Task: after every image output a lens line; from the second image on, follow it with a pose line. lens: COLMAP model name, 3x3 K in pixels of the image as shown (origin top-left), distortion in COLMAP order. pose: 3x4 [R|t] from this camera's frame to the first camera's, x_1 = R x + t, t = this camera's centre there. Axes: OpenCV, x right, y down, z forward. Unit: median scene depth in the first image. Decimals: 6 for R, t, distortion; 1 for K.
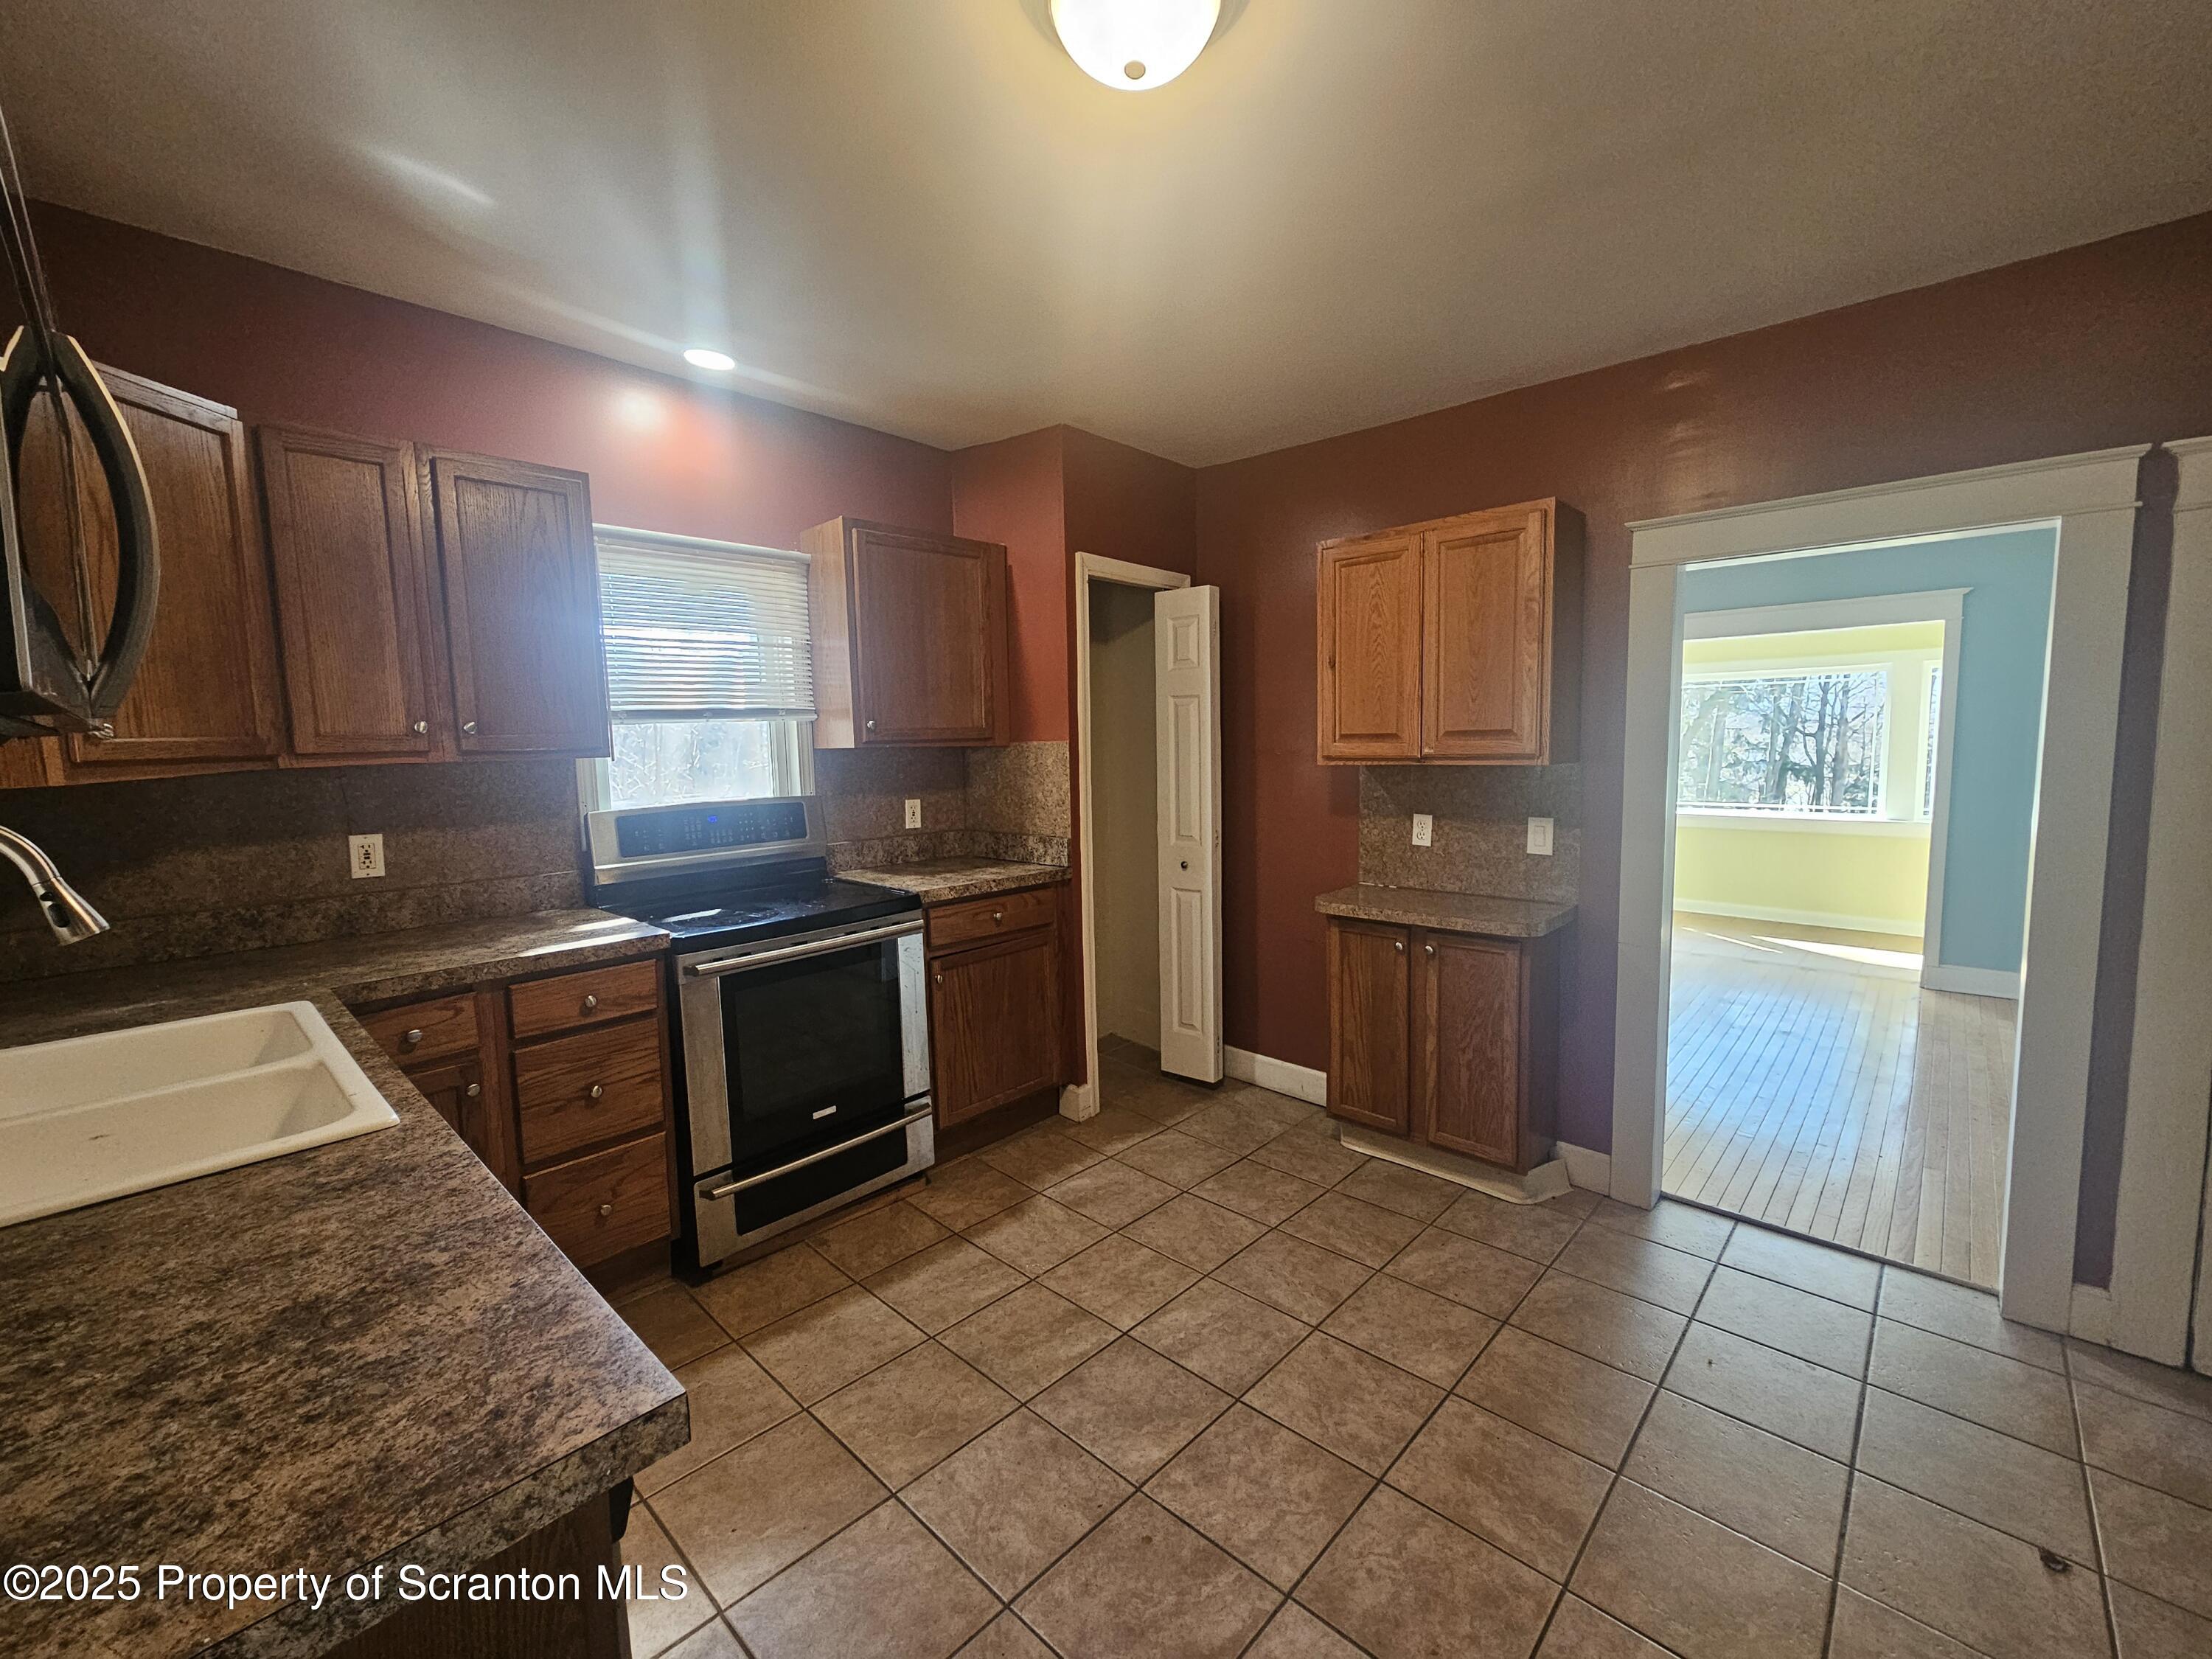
lens RADIAL K [[908.3, 0, 1104.4], [0, 908.3, 825.2], [0, 0, 1]] dist [0.002110, 0.000358]
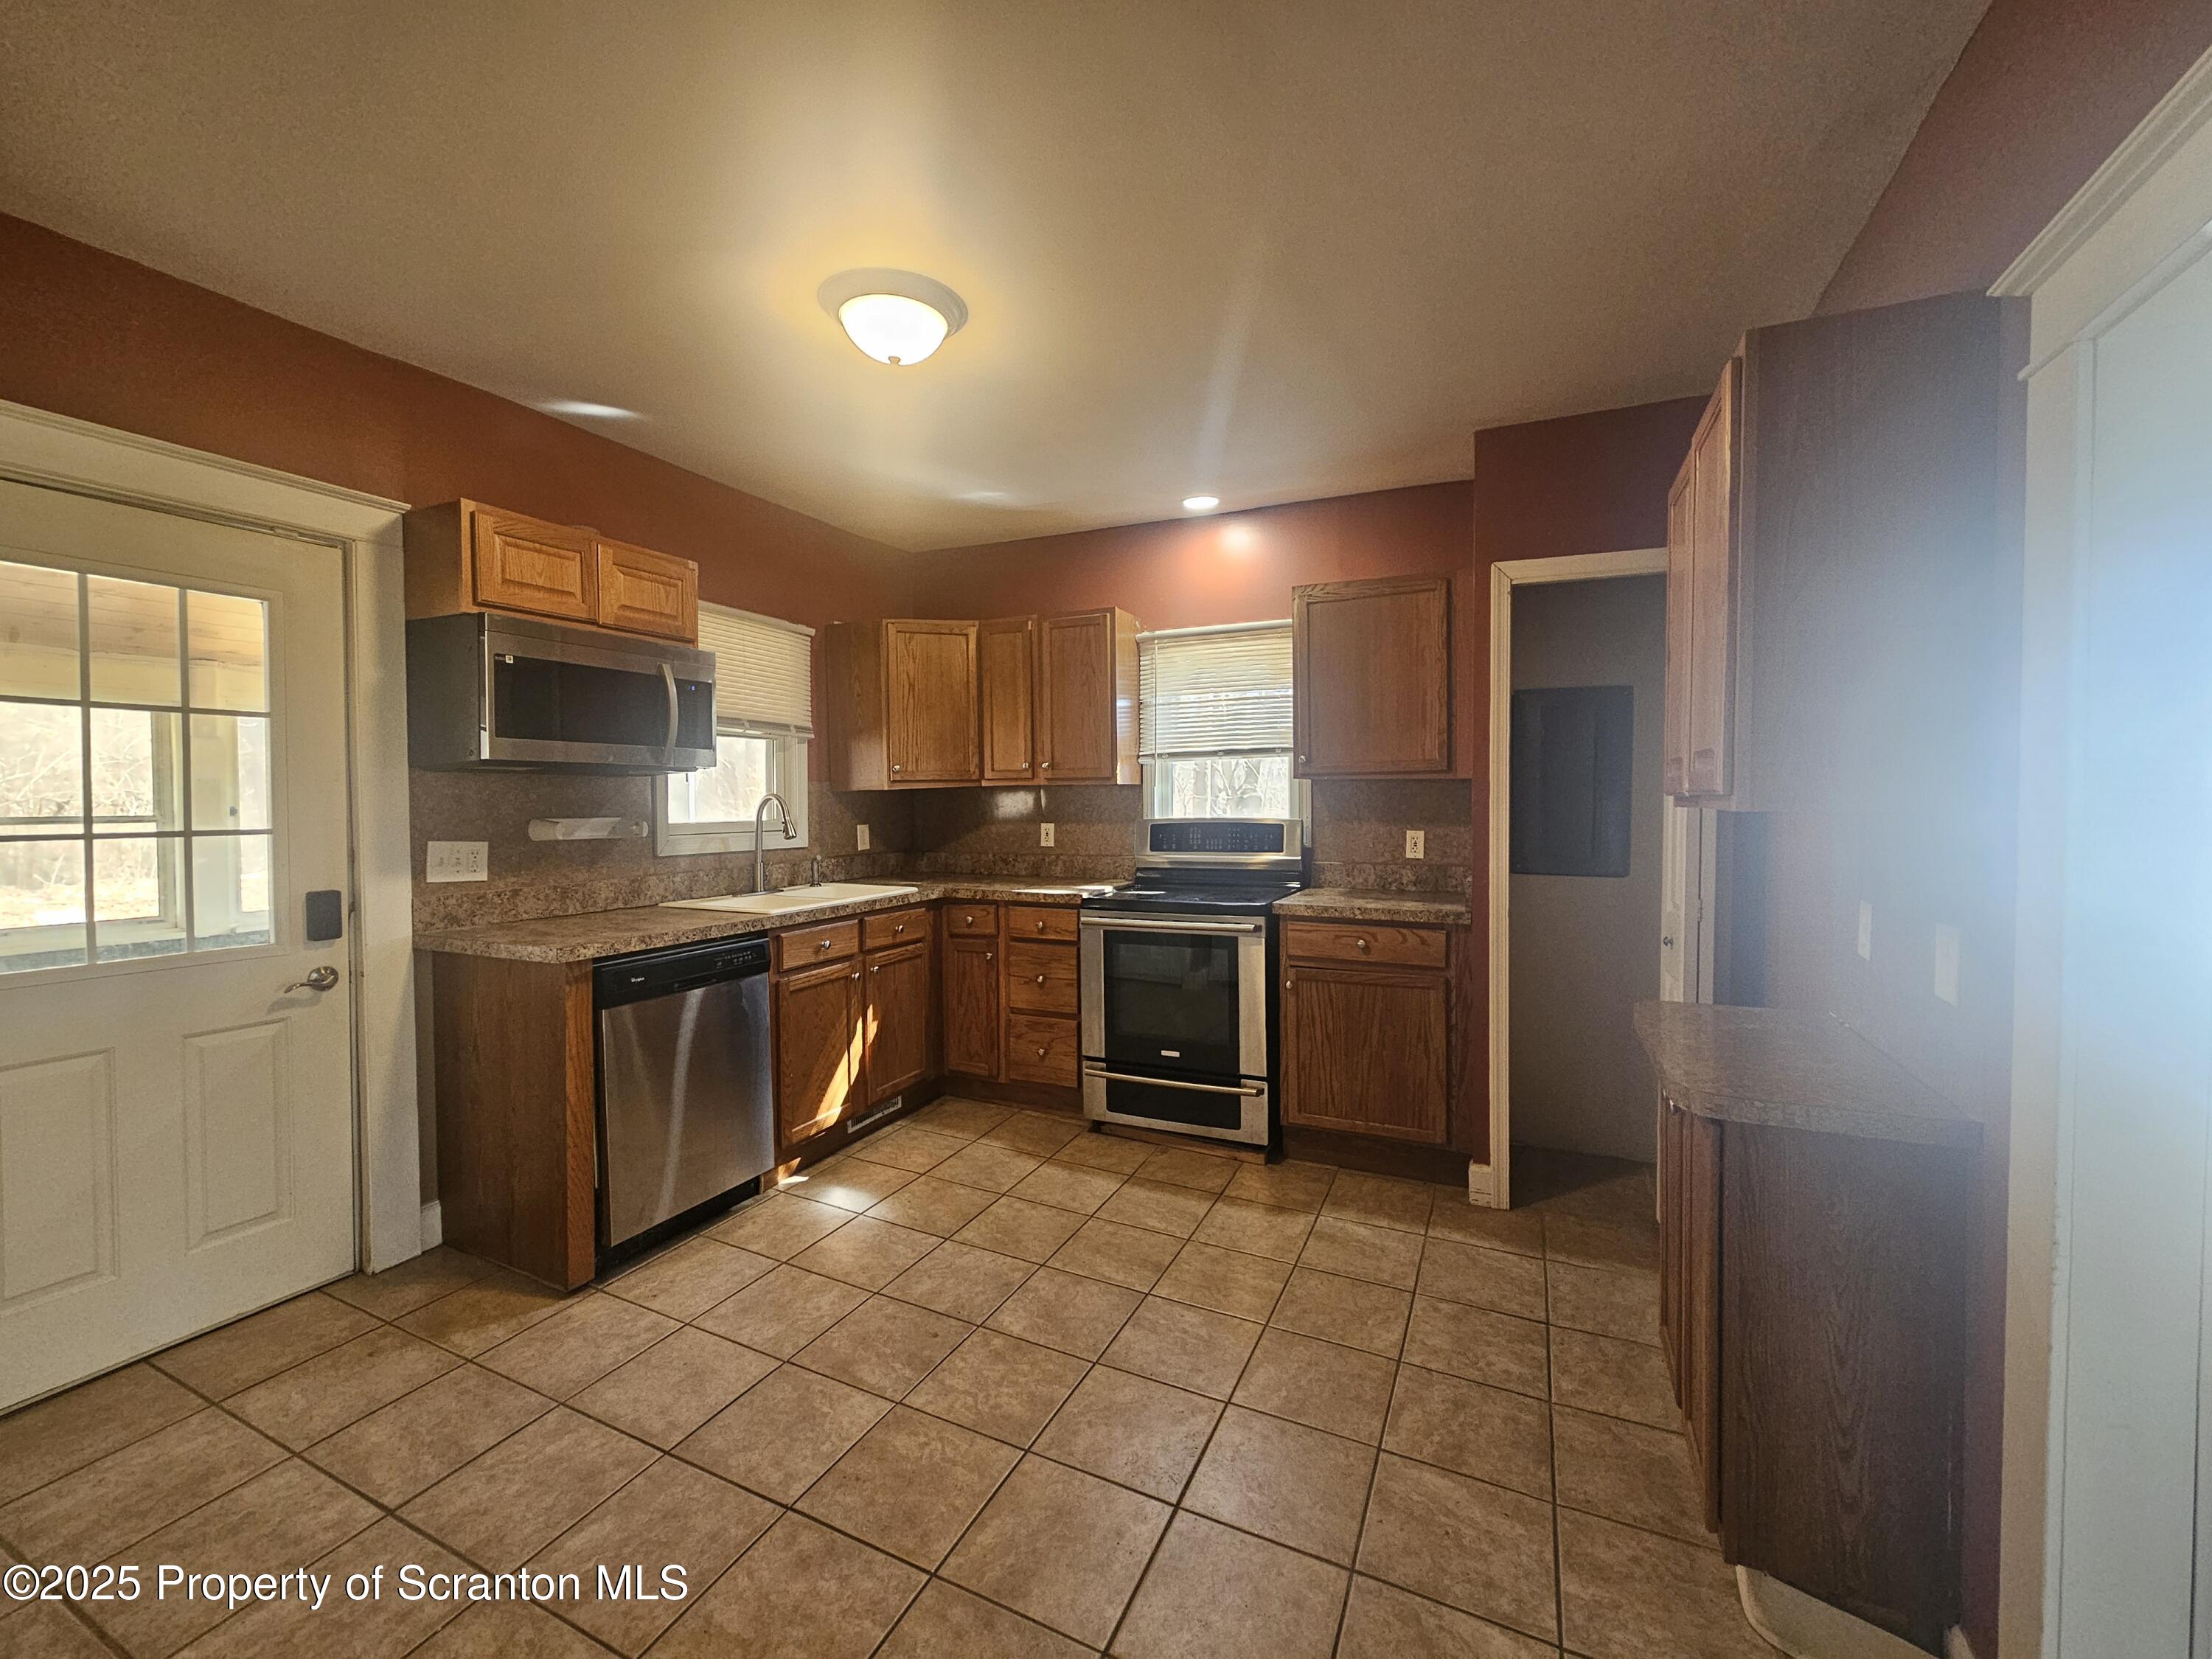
lens RADIAL K [[908.3, 0, 1104.4], [0, 908.3, 825.2], [0, 0, 1]] dist [0.002110, 0.000358]
pose [[0.311157, 0.050348, -0.949024, 0.872292], [-0.090965, 0.995589, 0.022993, -0.034418], [0.945995, 0.079174, 0.314364, 0.455824]]
